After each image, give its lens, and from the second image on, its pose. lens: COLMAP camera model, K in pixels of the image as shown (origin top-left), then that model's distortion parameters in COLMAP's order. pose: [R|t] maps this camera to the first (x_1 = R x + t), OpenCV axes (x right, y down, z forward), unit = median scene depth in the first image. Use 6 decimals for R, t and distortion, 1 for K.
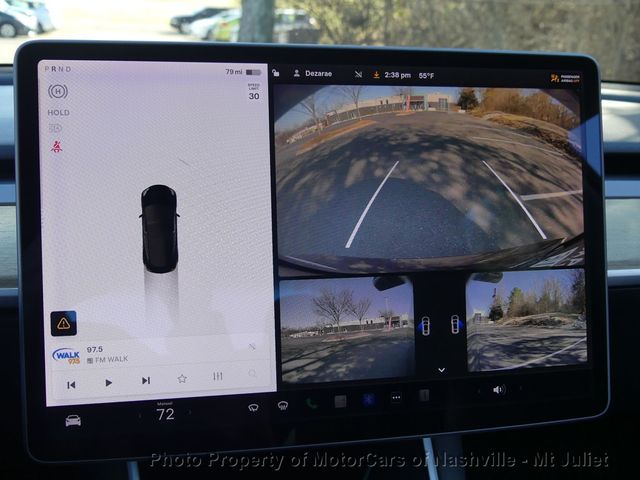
lens RADIAL K [[860.7, 0, 319.0], [0, 860.7, 239.6], [0, 0, 1]] dist [-0.010722, 0.000000]
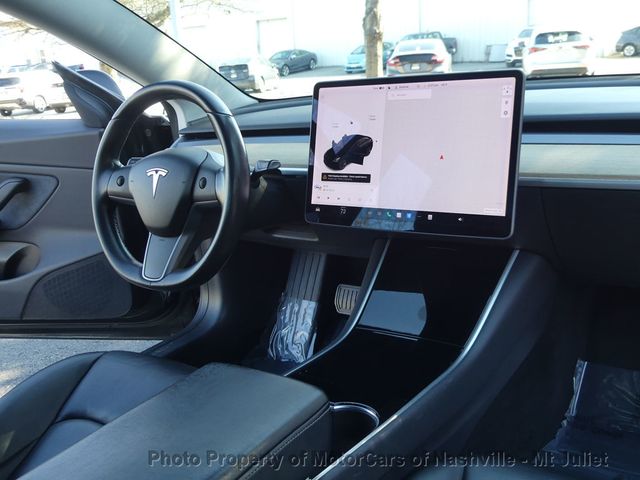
lens RADIAL K [[669.1, 0, 321.8], [0, 669.1, 255.2], [0, 0, 1]] dist [-0.016530, 0.000000]
pose [[0.655958, 0.125532, -0.744285, 1.208788], [-0.084767, 0.992087, 0.092619, 0.123230], [0.750022, 0.002336, 0.661409, -0.436989]]
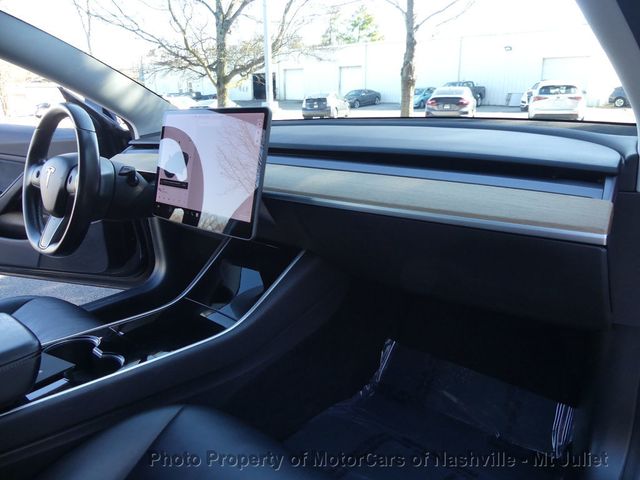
lens RADIAL K [[480.6, 0, 324.3], [0, 480.6, 246.5], [0, 0, 1]] dist [-0.017682, 0.027076]
pose [[0.555502, 0.192507, -0.808924, 1.614455], [-0.157784, 0.979560, 0.124762, -0.003858], [0.816408, 0.058330, 0.574522, 0.292592]]
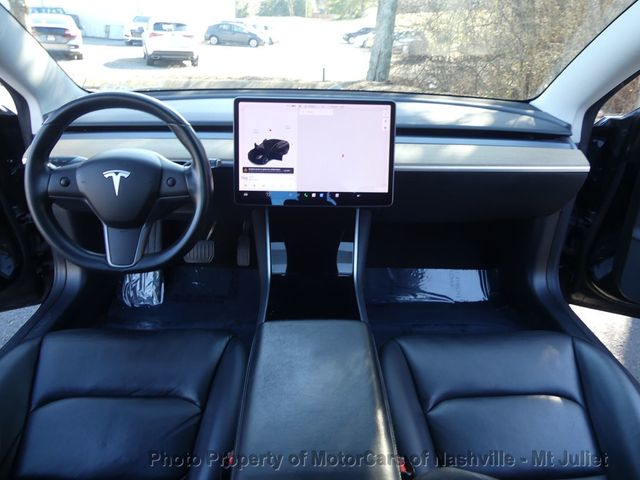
lens RADIAL K [[480.6, 0, 320.8], [0, 480.6, 244.4], [0, 0, 1]] dist [-0.017682, 0.027076]
pose [[0.977686, 0.077432, -0.195280, 0.425540], [-0.044543, 0.984864, 0.167507, 0.039197], [0.205294, -0.155071, 0.966337, -0.944577]]
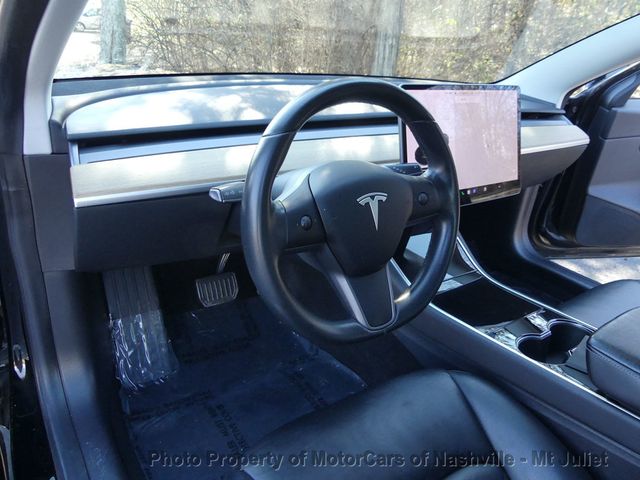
lens RADIAL K [[480.6, 0, 323.0], [0, 480.6, 245.7], [0, 0, 1]] dist [-0.017682, 0.027076]
pose [[0.930187, -0.116300, 0.348175, -1.046285], [0.046891, 0.978360, 0.201524, -0.013213], [-0.364078, -0.171129, 0.915512, -0.492624]]
